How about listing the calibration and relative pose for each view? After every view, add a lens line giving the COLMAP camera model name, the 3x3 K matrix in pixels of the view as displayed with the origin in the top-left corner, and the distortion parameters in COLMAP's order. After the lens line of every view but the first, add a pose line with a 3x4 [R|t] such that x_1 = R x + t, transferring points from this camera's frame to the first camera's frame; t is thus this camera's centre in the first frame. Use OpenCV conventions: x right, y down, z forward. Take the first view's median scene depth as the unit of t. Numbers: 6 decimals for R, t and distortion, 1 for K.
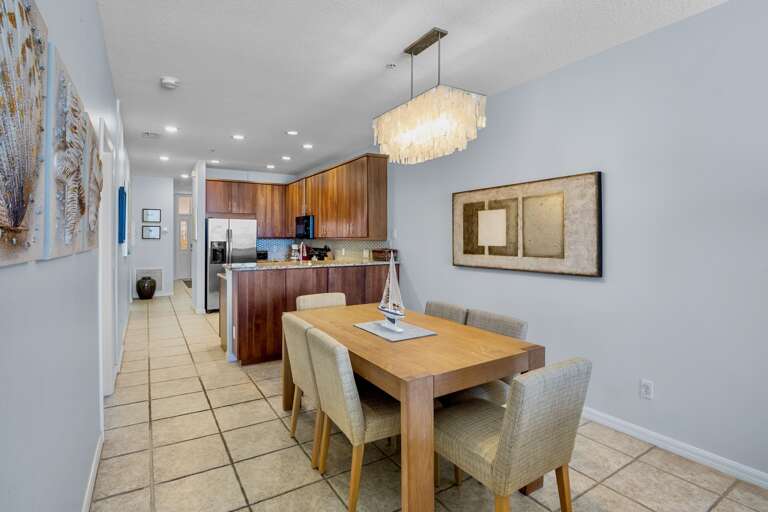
lens RADIAL K [[380.2, 0, 384.5], [0, 380.2, 235.3], [0, 0, 1]] dist [-0.018776, 0.000429]
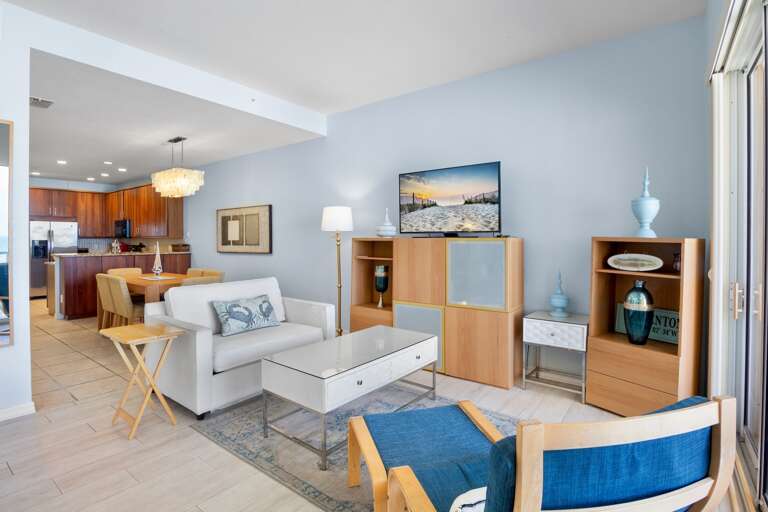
lens RADIAL K [[380.2, 0, 380.7], [0, 380.2, 241.6], [0, 0, 1]] dist [-0.018776, 0.000429]
pose [[0.936031, -0.003868, 0.351898, 0.192008], [-0.000211, 0.999933, 0.011552, 0.008020], [-0.351919, -0.010887, 0.935967, -0.603623]]
